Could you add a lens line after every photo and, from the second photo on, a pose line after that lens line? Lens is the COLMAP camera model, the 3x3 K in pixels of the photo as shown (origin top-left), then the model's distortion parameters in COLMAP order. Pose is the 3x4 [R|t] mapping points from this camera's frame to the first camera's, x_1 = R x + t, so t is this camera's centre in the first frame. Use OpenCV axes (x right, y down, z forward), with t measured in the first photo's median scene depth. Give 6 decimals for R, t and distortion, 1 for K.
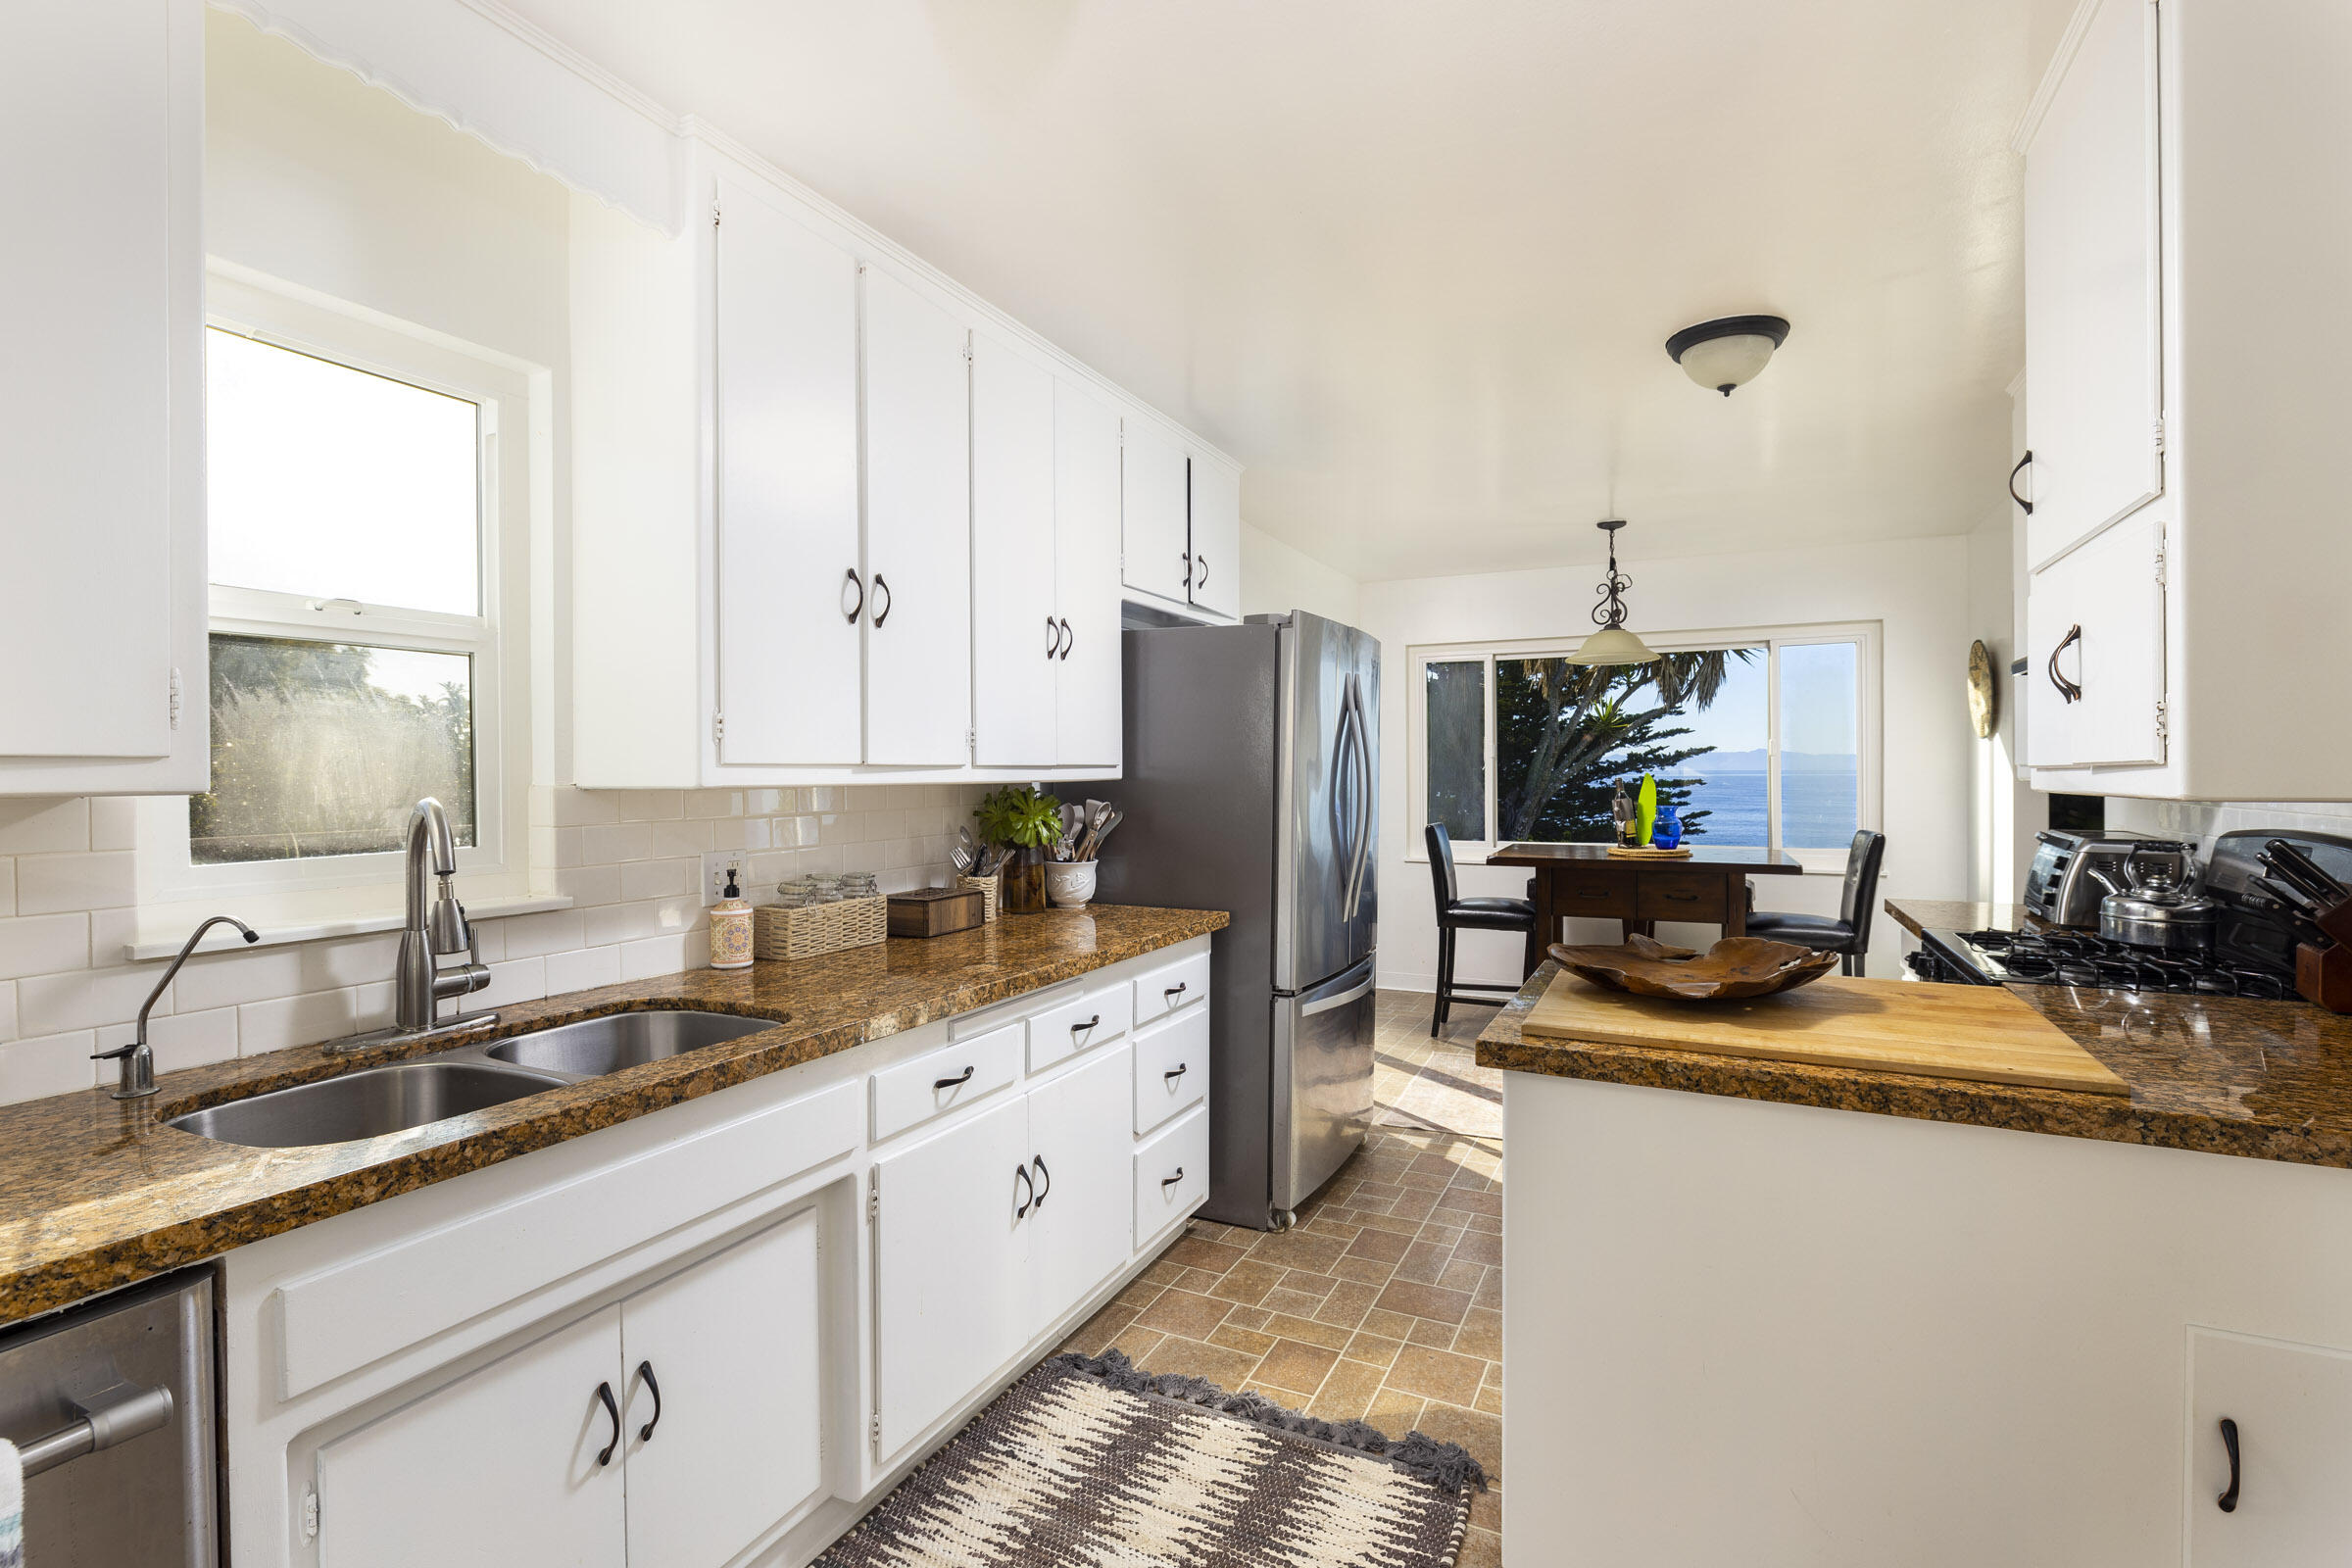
lens RADIAL K [[1118.1, 0, 1175.2], [0, 1118.1, 781.8], [0, 0, 1]] dist [0.000026, -0.000013]
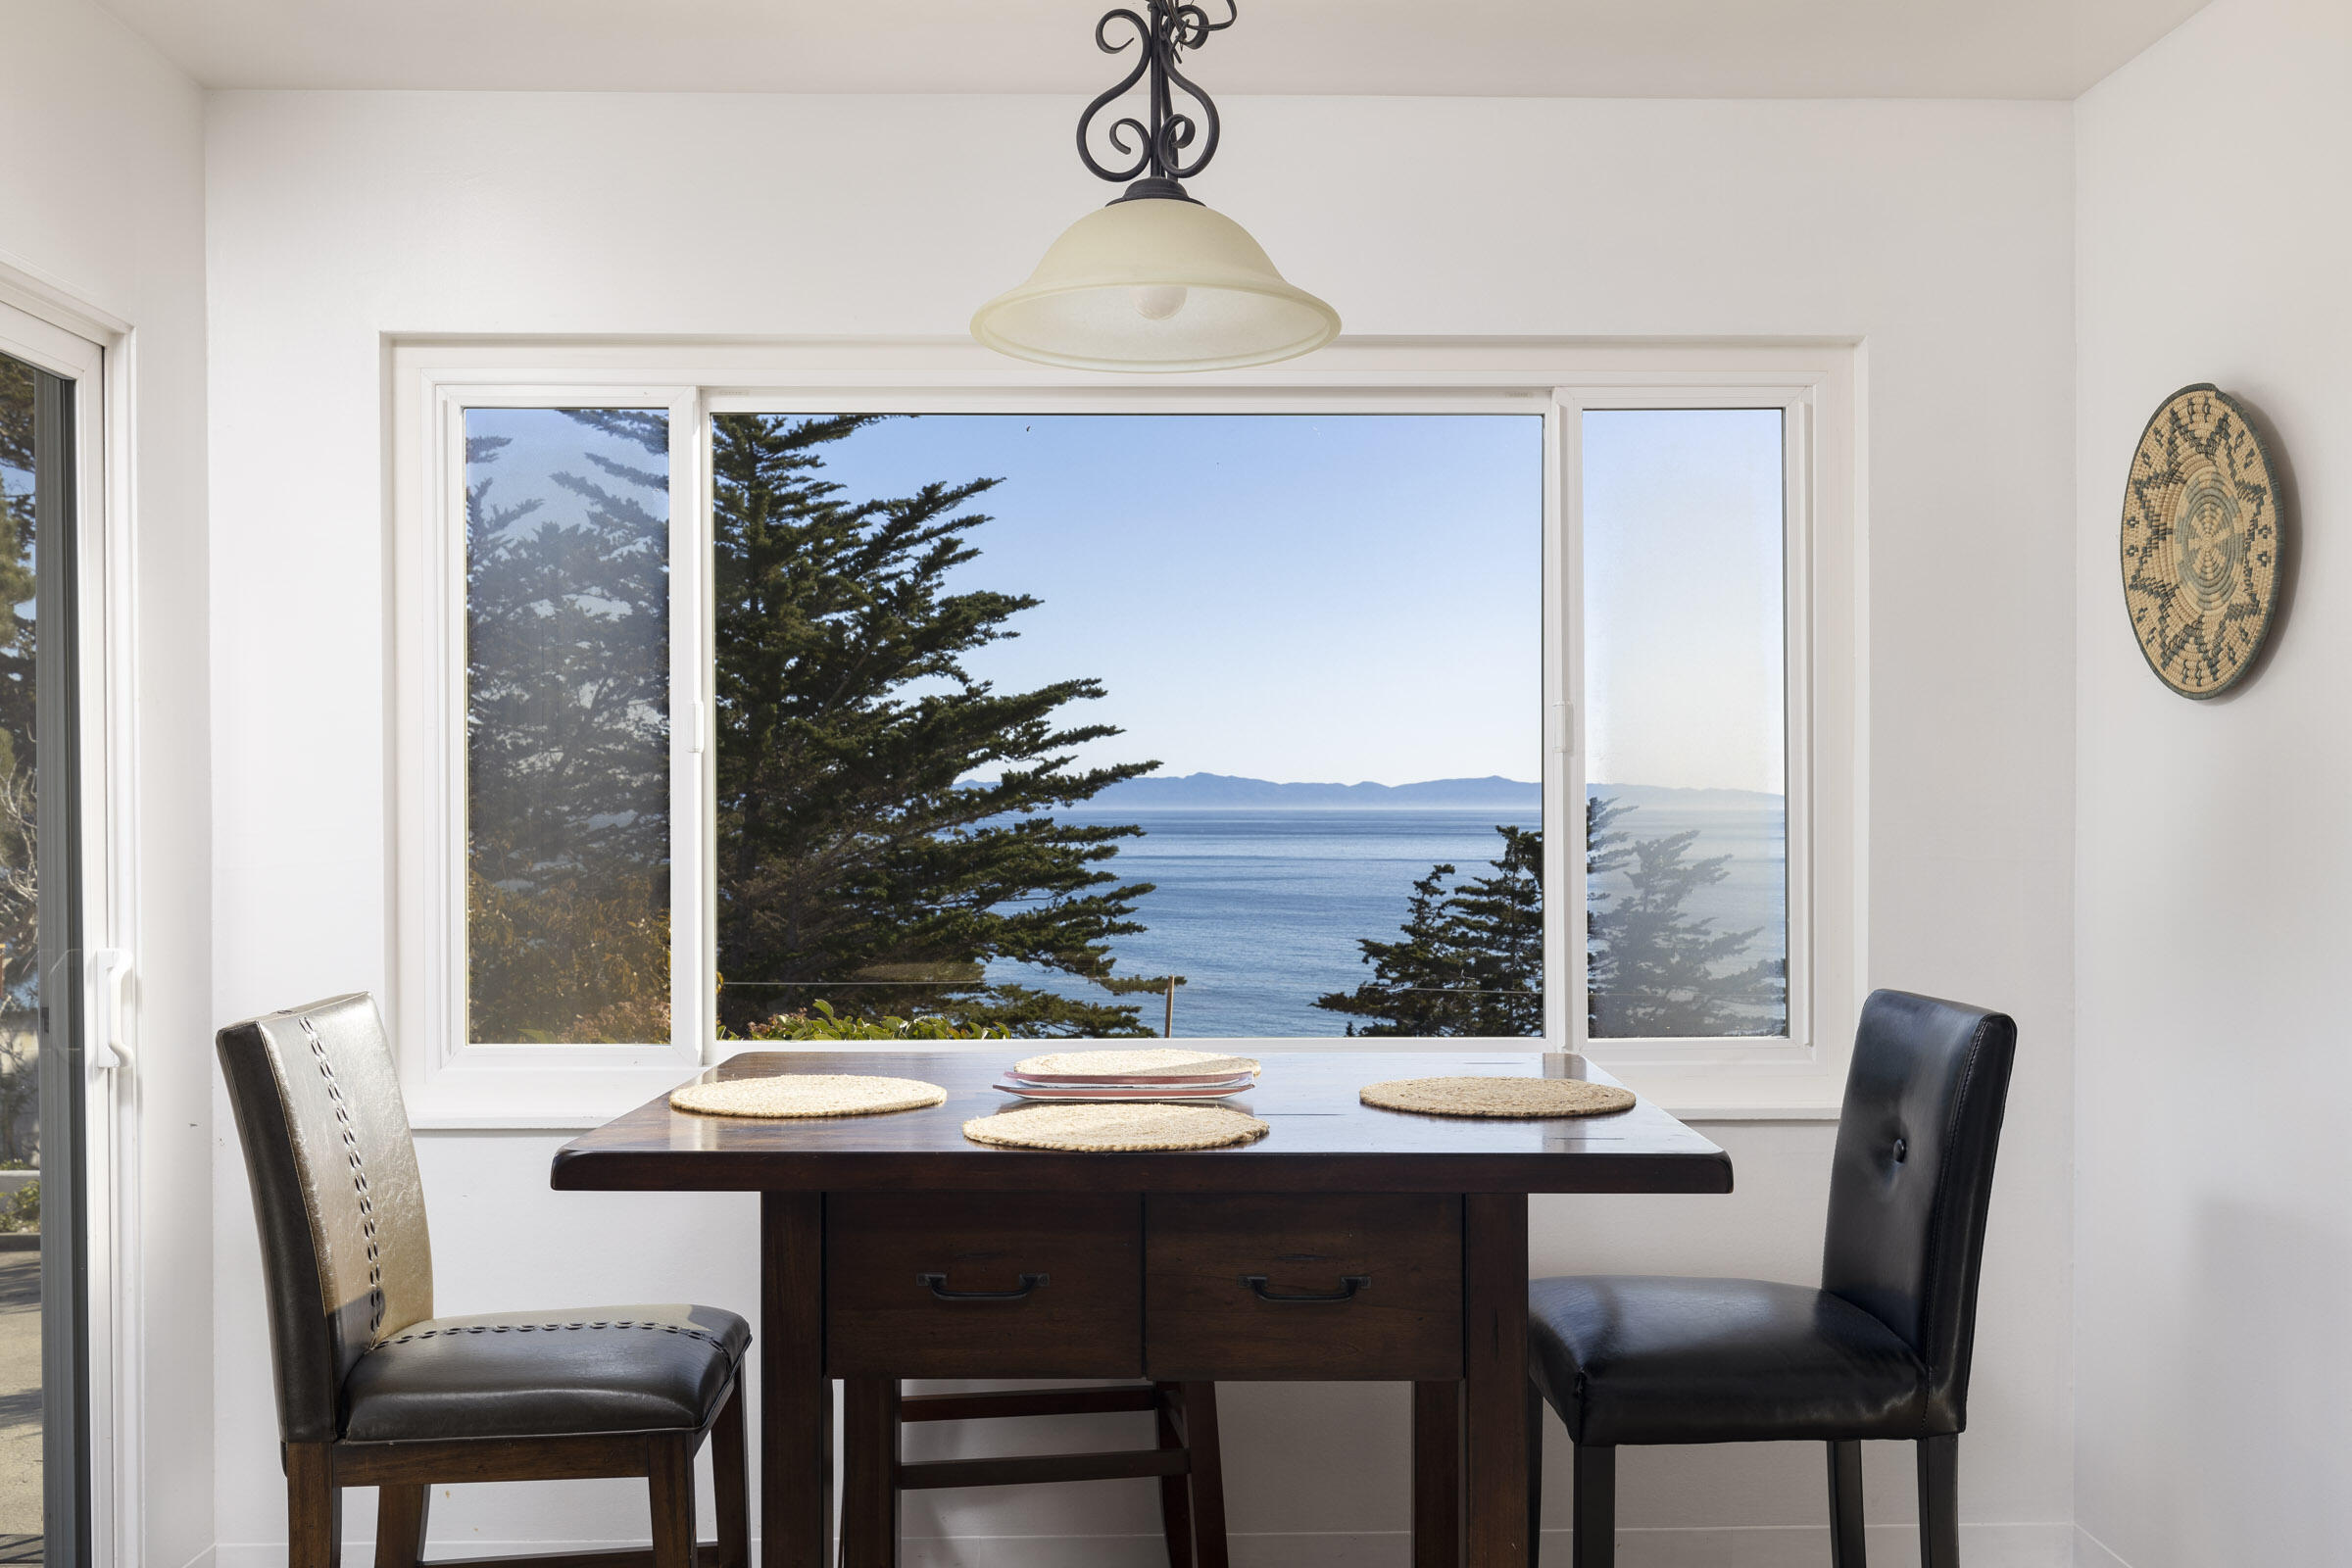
lens RADIAL K [[2138.8, 0, 1172.7], [0, 2138.8, 791.3], [0, 0, 1]] dist [0.008492, 0.000000]
pose [[0.889952, 0.005638, 0.456019, 0.036349], [0.002792, 0.999837, -0.017810, -0.000226], [-0.456045, 0.017123, 0.889792, 0.116209]]
